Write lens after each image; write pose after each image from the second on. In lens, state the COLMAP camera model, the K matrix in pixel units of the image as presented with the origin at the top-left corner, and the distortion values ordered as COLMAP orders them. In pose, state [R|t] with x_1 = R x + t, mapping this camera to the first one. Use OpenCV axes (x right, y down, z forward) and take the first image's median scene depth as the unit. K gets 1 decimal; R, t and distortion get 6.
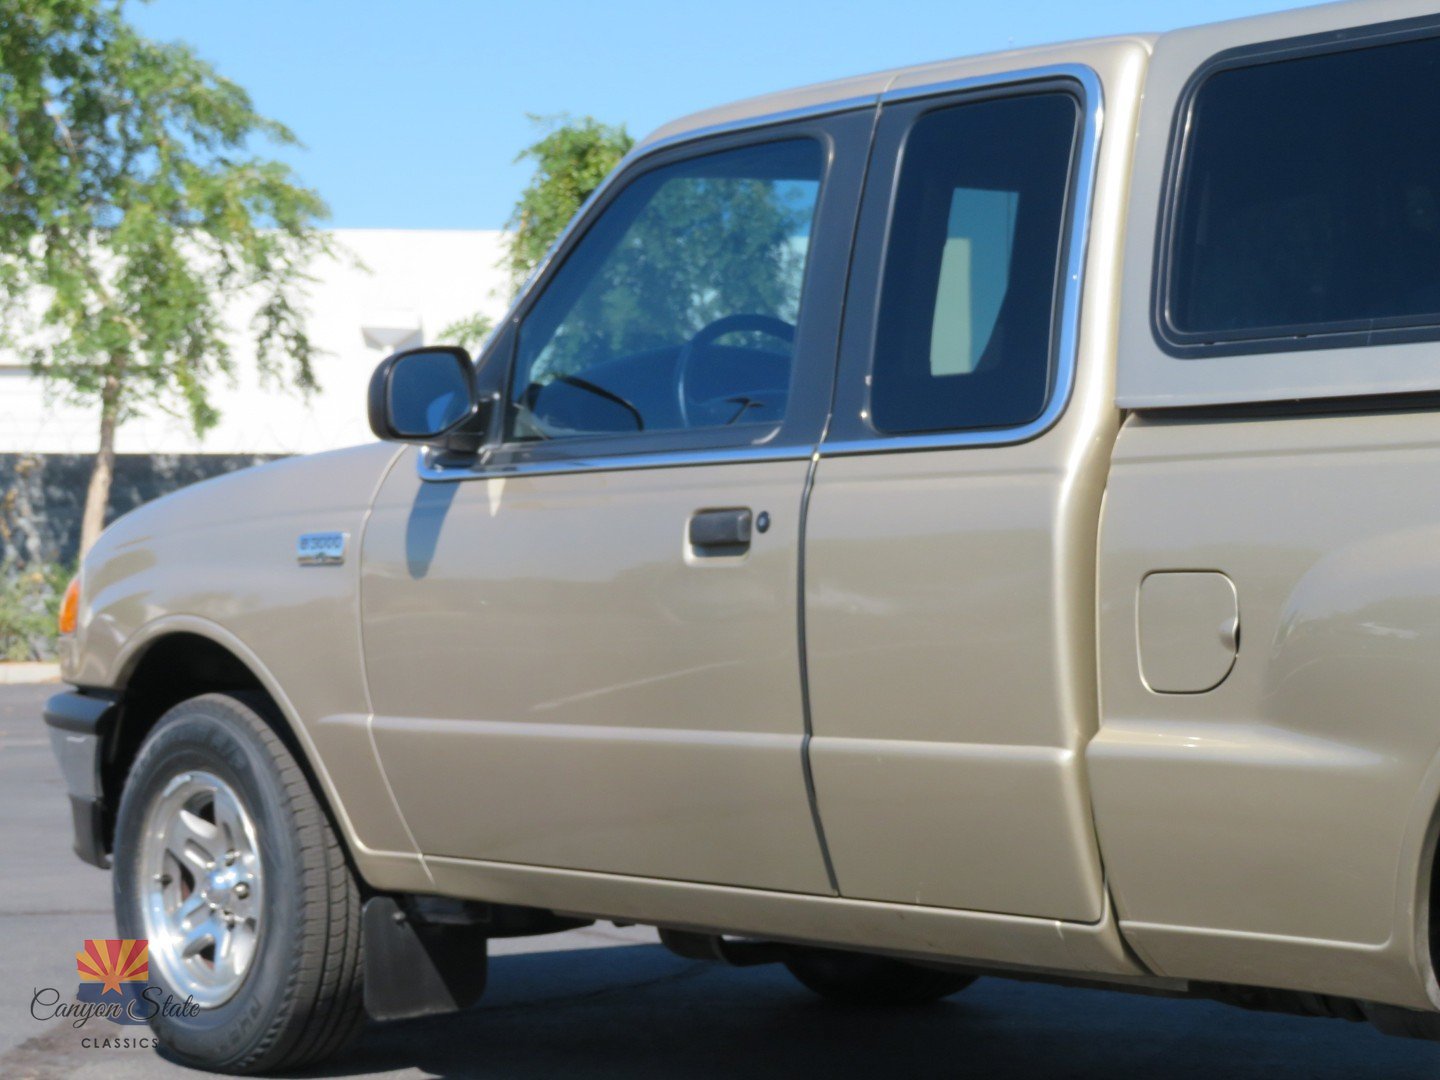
lens RADIAL K [[3453.5, 0, 720.0], [0, 3453.5, 540.0], [0, 0, 1]] dist [0.016460, -0.012169]
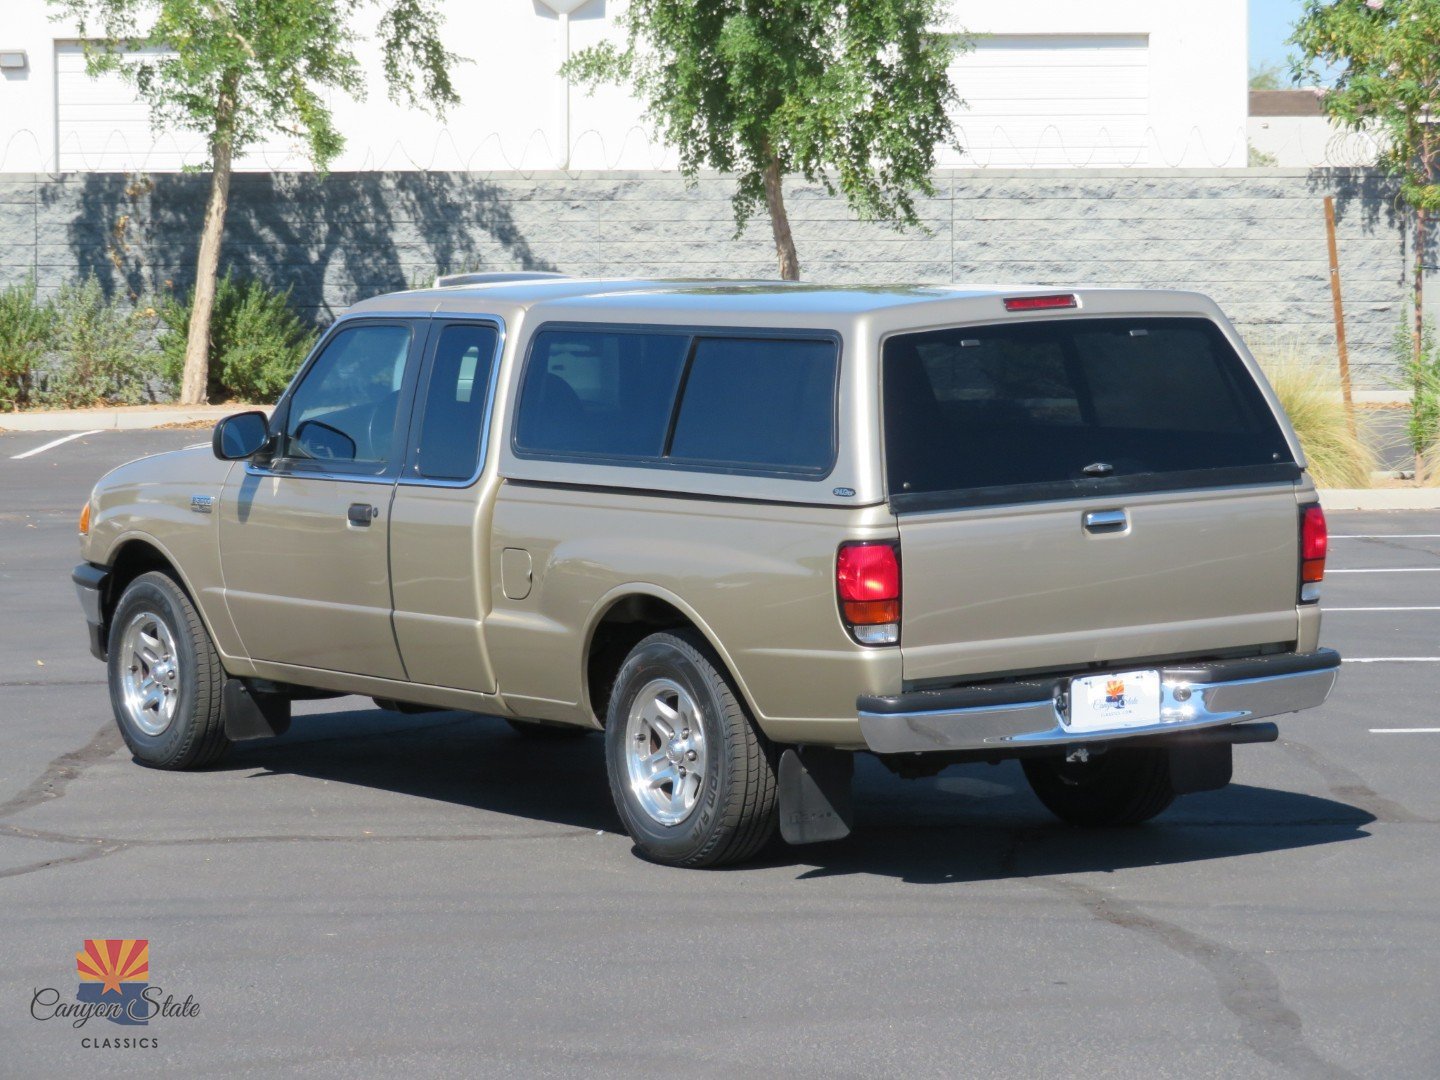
lens RADIAL K [[4829.4, 0, 720.0], [0, 4829.4, 540.0], [0, 0, 1]] dist [0.020460, 0.940537]
pose [[0.996191, 0.001944, -0.087173, 0.394814], [0.005042, 0.996795, 0.079843, -0.183656], [0.087049, -0.079979, 0.992988, -1.613080]]
